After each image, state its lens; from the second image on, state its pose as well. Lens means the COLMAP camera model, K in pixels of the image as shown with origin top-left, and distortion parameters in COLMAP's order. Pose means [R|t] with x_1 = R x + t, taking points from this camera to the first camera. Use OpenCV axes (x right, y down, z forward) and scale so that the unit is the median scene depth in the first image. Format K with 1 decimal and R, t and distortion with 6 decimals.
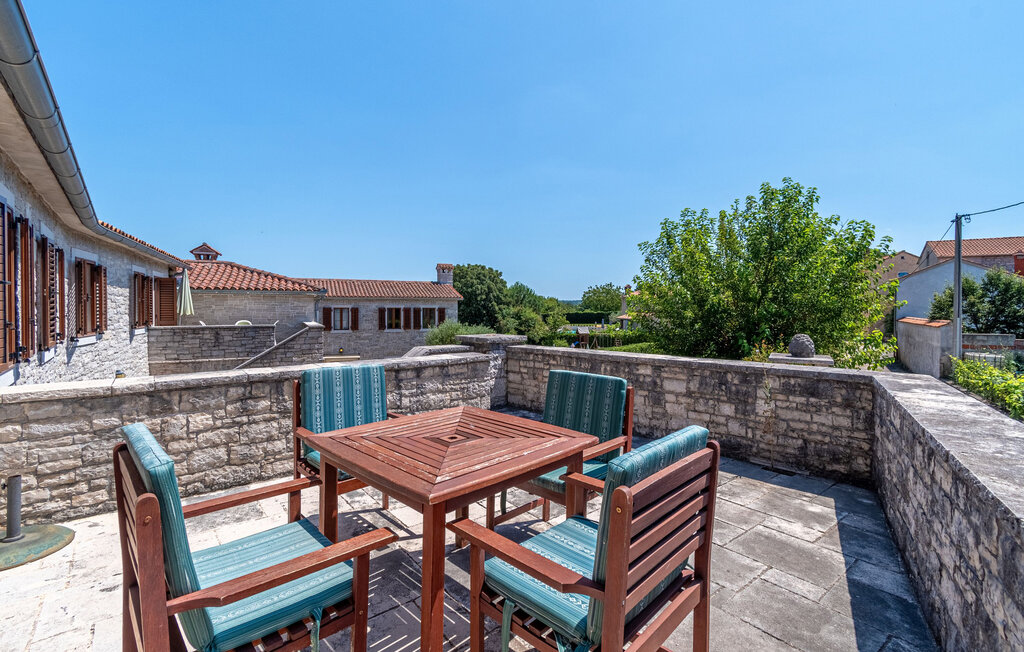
lens RADIAL K [[455.8, 0, 505.7], [0, 455.8, 307.2], [0, 0, 1]] dist [0.001740, 0.000141]
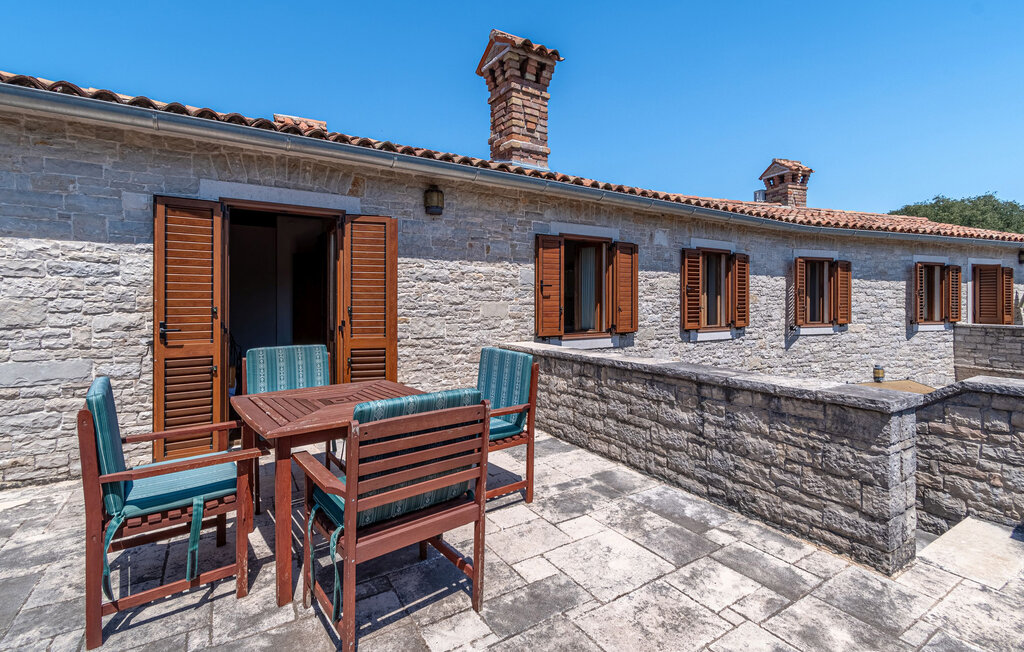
lens RADIAL K [[455.8, 0, 505.7], [0, 455.8, 307.2], [0, 0, 1]] dist [0.001740, 0.000141]
pose [[-0.099828, 0.011281, -0.994941, 0.477845], [-0.000913, 0.999934, 0.011429, 0.008226], [0.995004, 0.002049, -0.099811, 0.706104]]
